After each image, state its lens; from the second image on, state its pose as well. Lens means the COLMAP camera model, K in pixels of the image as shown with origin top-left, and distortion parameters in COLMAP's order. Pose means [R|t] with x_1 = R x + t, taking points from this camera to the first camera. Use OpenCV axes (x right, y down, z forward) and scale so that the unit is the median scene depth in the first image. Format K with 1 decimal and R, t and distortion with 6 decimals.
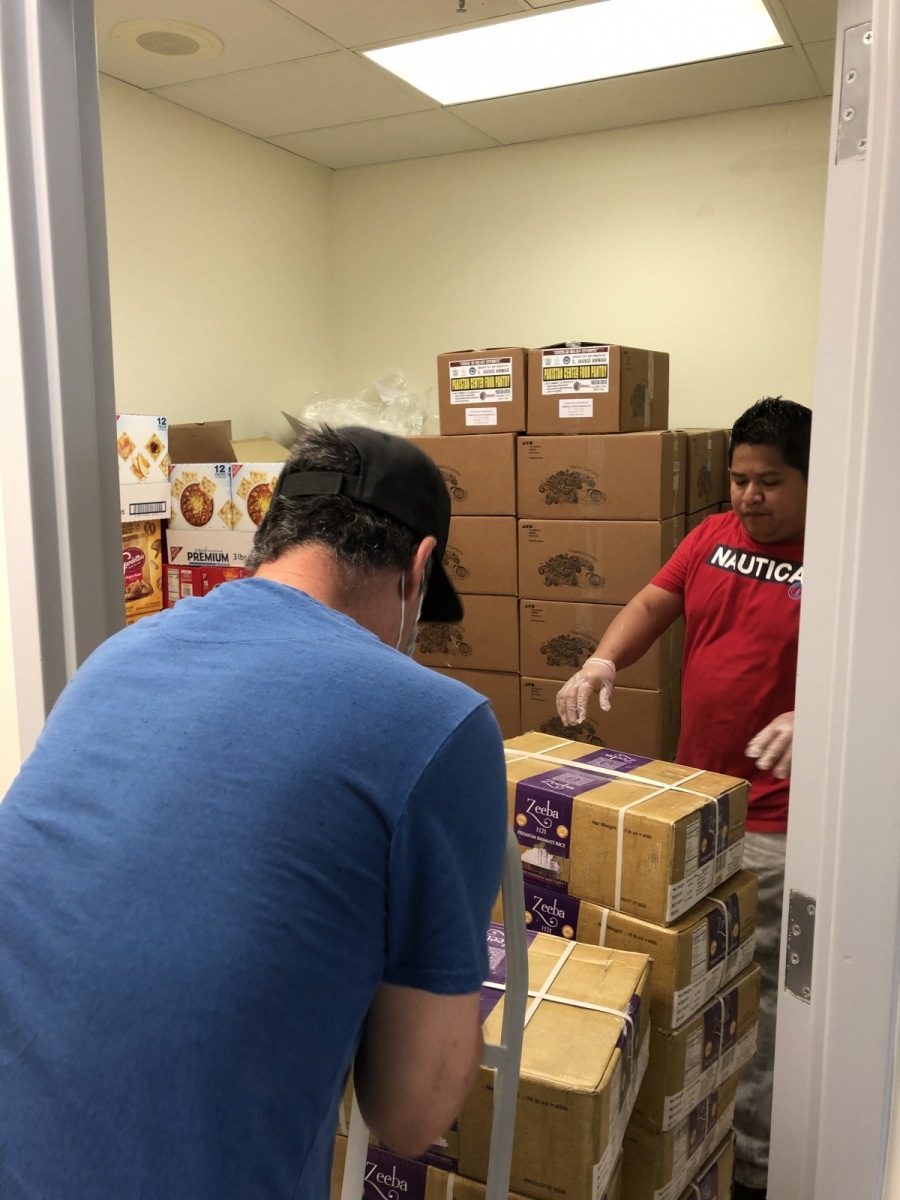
lens RADIAL K [[983.6, 0, 450.0], [0, 983.6, 600.0], [0, 0, 1]] dist [0.173974, 0.000624]
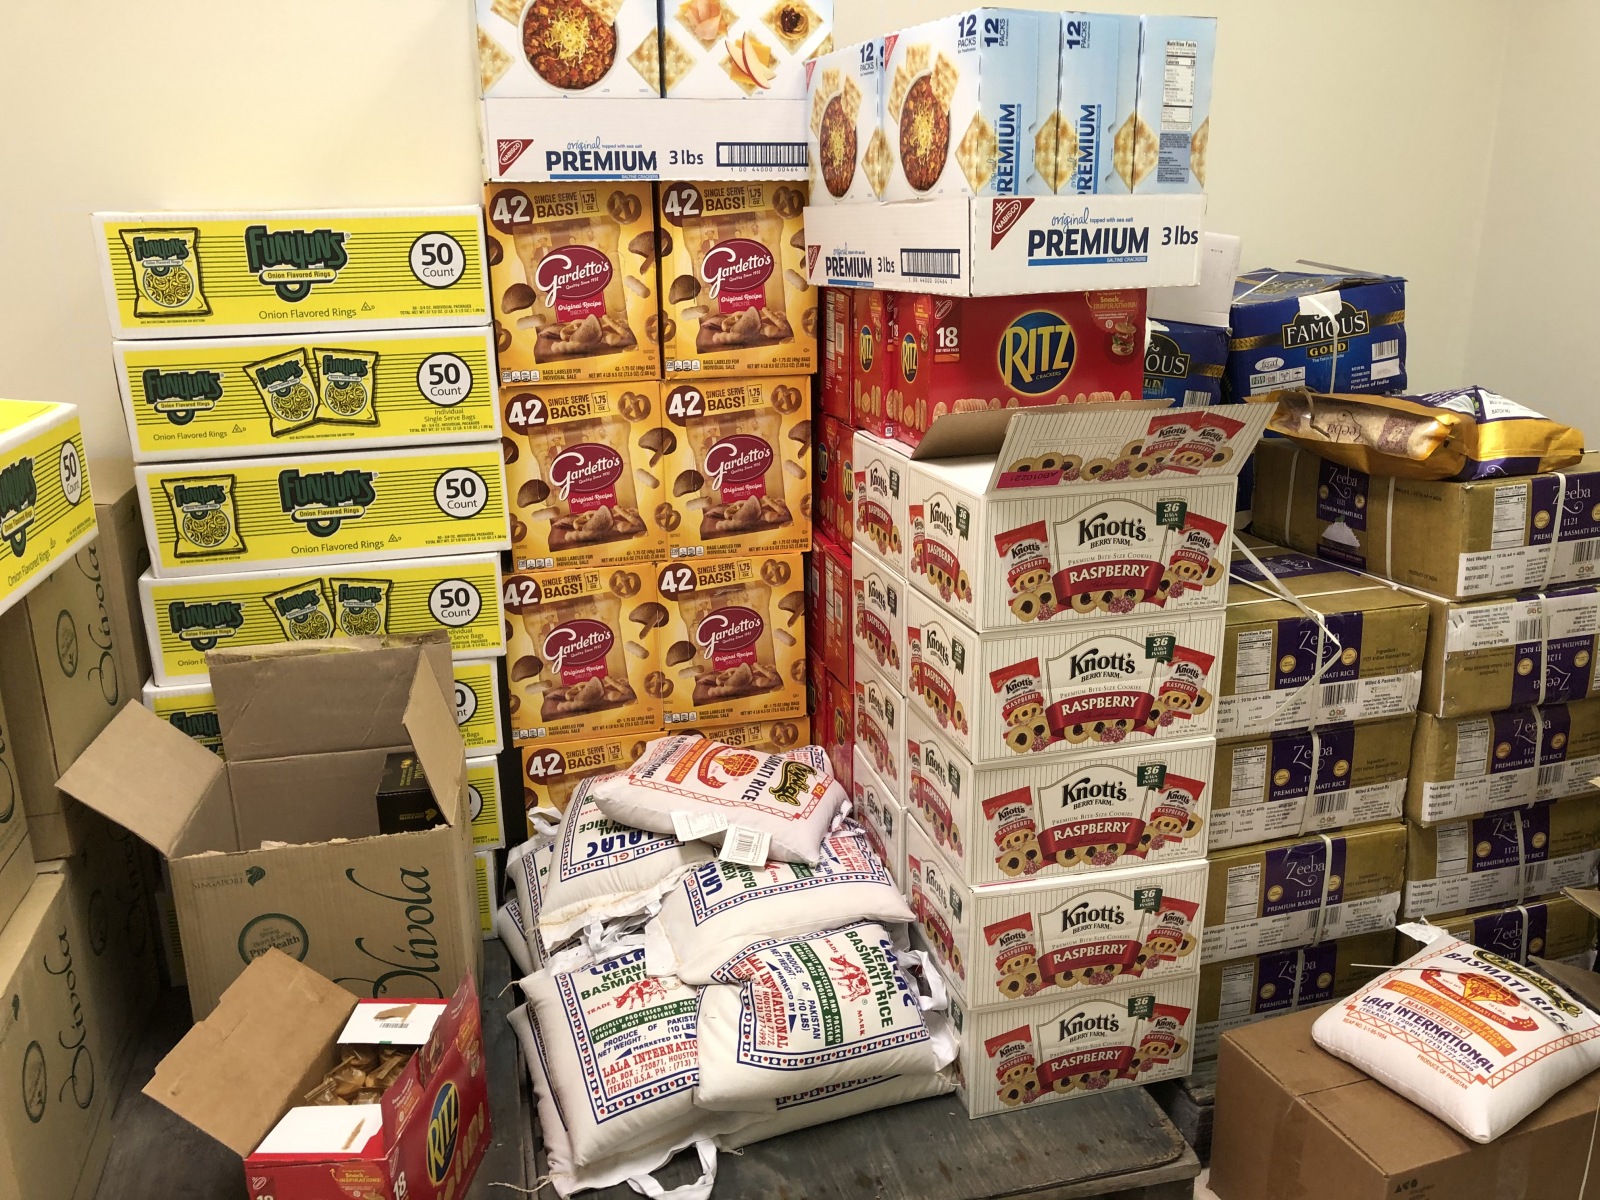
lens RADIAL K [[1271.4, 0, 800.0], [0, 1271.4, 600.0], [0, 0, 1]] dist [0.089947, -0.292578]
pose [[0.662883, 0.208401, -0.719135, 0.196605], [-0.108827, 0.977100, 0.182844, 0.003855], [0.740772, -0.042943, 0.670382, 0.578005]]
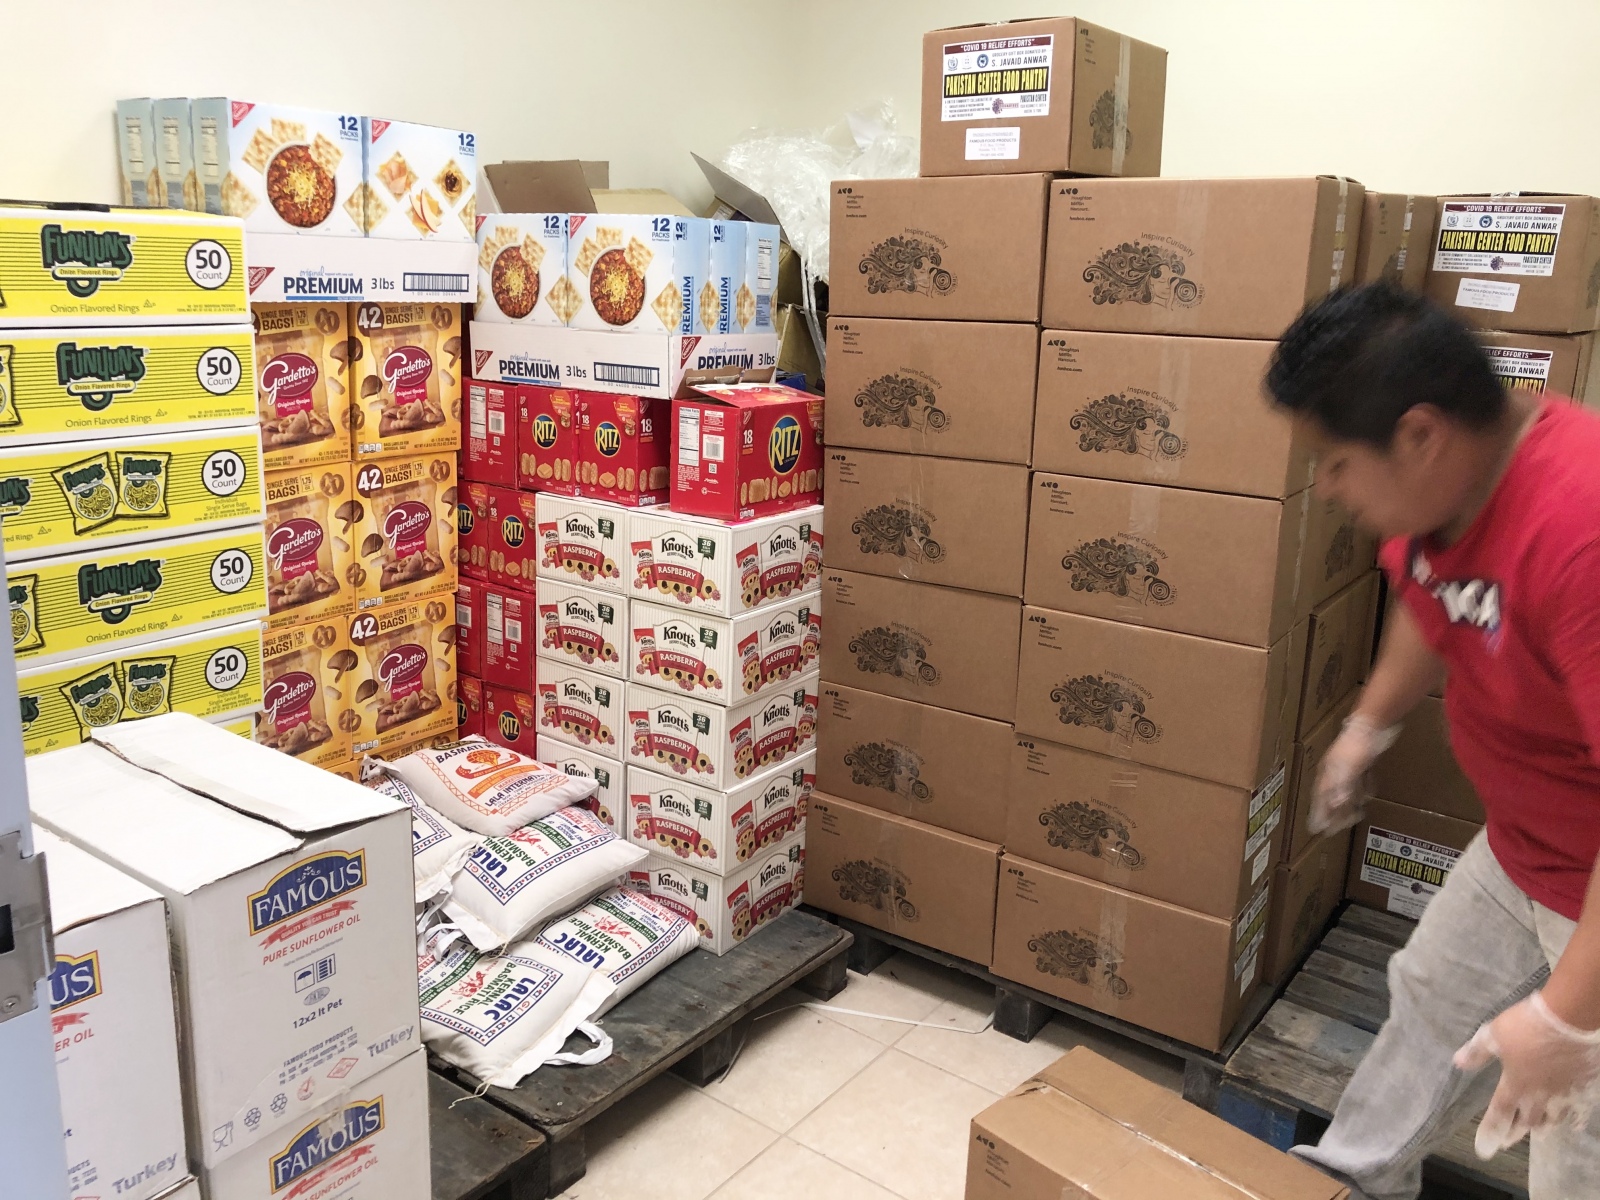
lens RADIAL K [[1306.1, 0, 803.5], [0, 1306.1, 593.0], [0, 0, 1]] dist [0.063645, -0.113452]
pose [[0.987642, 0.079968, -0.134789, 0.045575], [-0.068072, 0.993551, 0.090675, 0.009306], [0.141171, -0.080379, 0.986717, 0.214081]]
